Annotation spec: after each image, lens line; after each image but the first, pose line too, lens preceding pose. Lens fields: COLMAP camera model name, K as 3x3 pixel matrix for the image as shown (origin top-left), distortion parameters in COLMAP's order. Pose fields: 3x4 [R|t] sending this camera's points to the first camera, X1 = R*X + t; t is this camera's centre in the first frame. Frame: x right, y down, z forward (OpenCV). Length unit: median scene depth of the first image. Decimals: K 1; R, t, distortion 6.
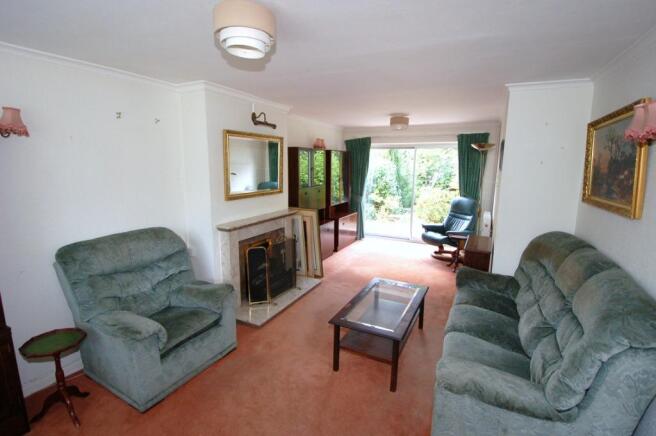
lens RADIAL K [[326.8, 0, 327.7], [0, 326.8, 214.4], [0, 0, 1]] dist [-0.000385, 0.000048]
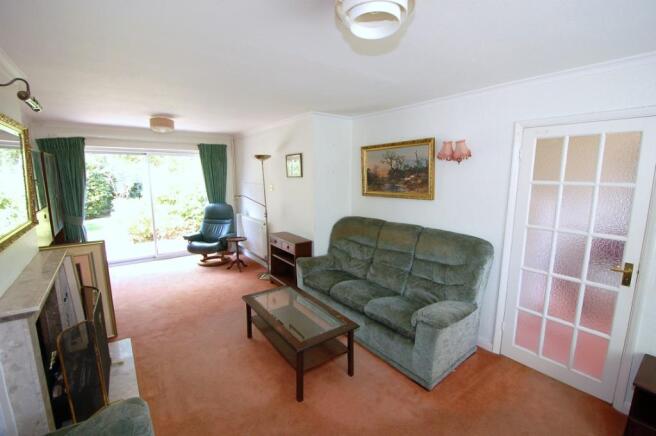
lens RADIAL K [[287.2, 0, 328.9], [0, 287.2, 220.4], [0, 0, 1]] dist [-0.007619, -0.008684]
pose [[0.434021, -0.149871, 0.888349, -0.266771], [0.138787, 0.985418, 0.098440, -0.038621], [-0.890148, 0.080566, 0.448492, 0.254232]]
